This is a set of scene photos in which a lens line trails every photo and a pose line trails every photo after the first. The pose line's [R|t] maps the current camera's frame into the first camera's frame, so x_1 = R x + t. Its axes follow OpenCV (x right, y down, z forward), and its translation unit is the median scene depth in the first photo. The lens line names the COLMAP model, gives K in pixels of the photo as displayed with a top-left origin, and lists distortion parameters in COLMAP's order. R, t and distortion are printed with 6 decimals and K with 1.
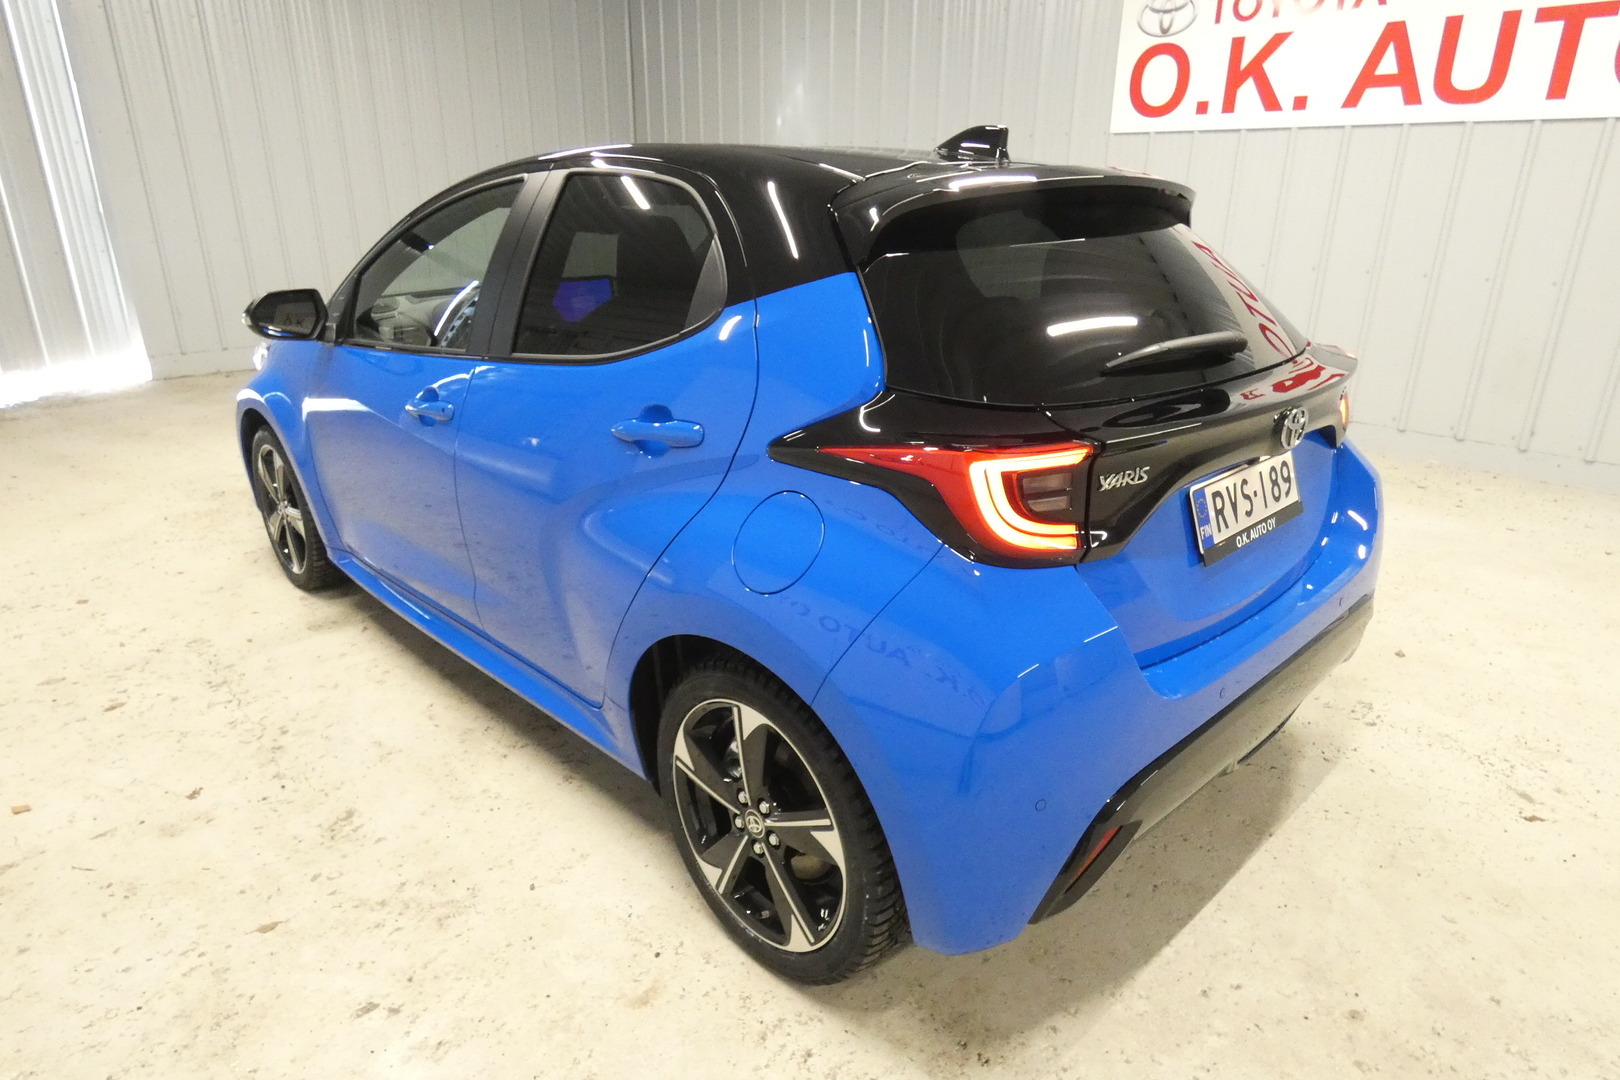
lens RADIAL K [[967.9, 0, 820.9], [0, 967.9, 541.4], [0, 0, 1]] dist [-0.002253, 0.002885]
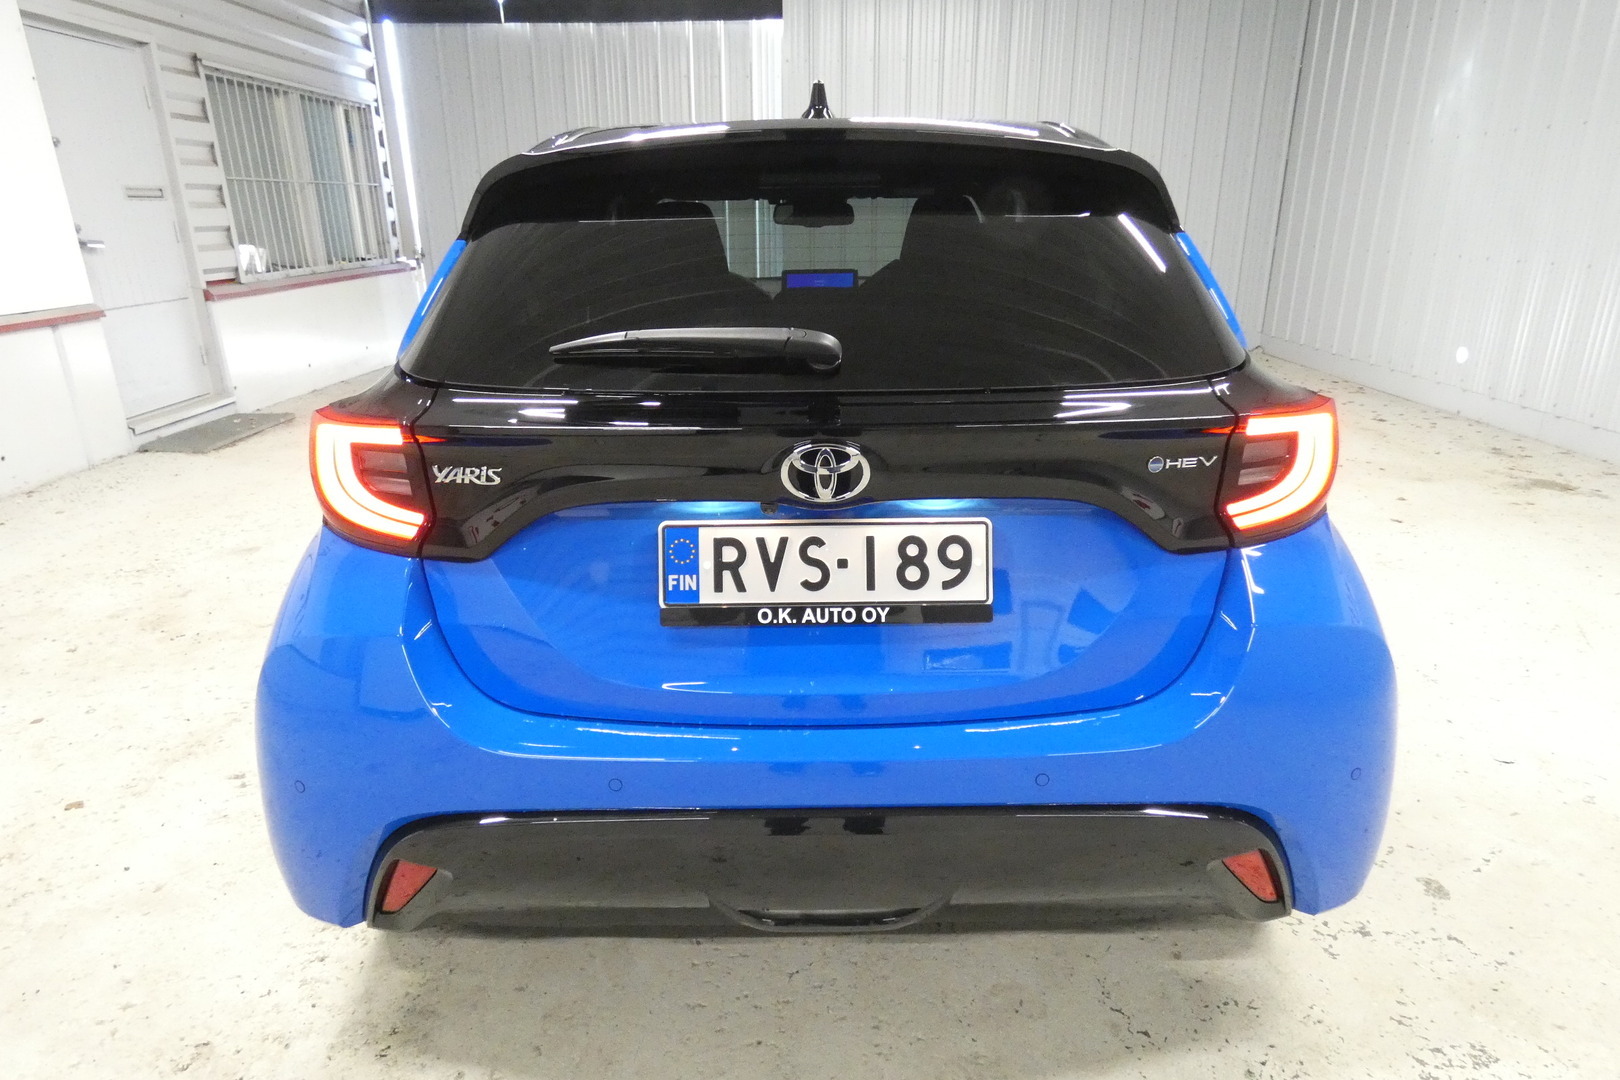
lens RADIAL K [[967.9, 0, 820.9], [0, 967.9, 541.4], [0, 0, 1]] dist [-0.002253, 0.002885]
pose [[0.718805, 0.211554, -0.662242, 0.534111], [-0.222624, 0.972459, 0.069014, -0.065241], [0.658603, 0.097823, 0.746105, 0.273150]]
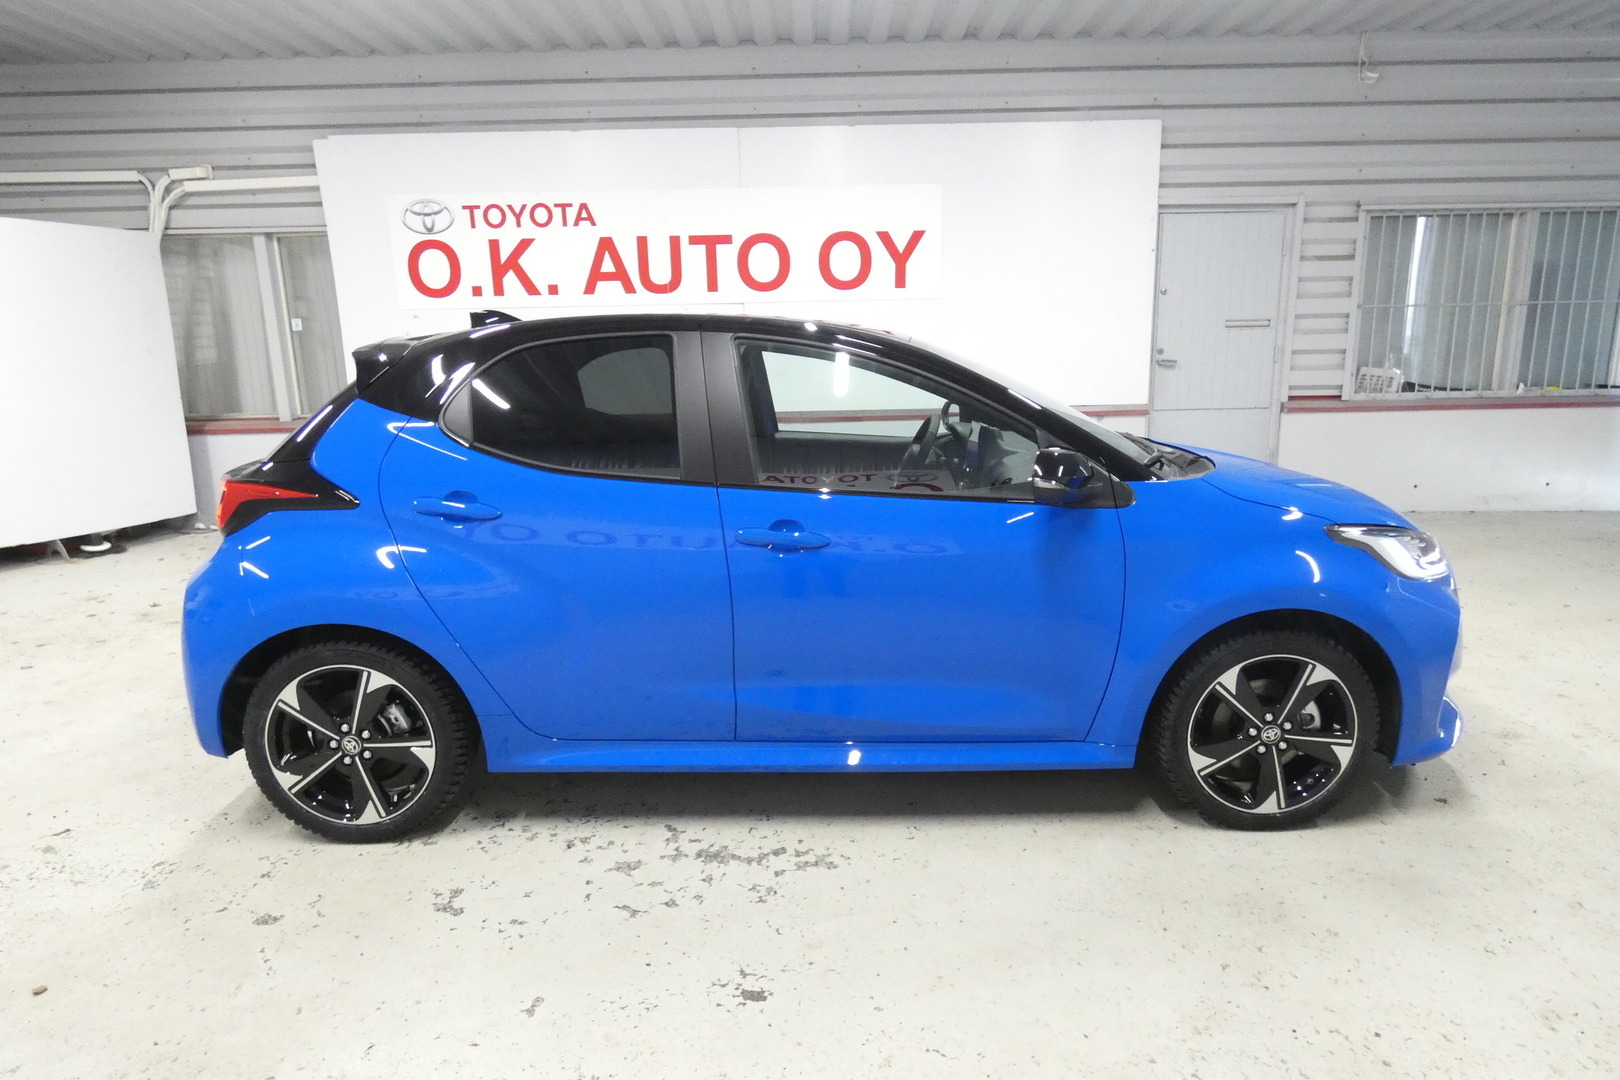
lens RADIAL K [[972.6, 0, 817.6], [0, 972.6, 541.3], [0, 0, 1]] dist [-0.002355, -0.000213]
pose [[-0.694504, 0.154040, -0.702805, 0.648450], [-0.233977, 0.875364, 0.423075, -0.594686], [0.680381, 0.458267, -0.571902, 1.630024]]
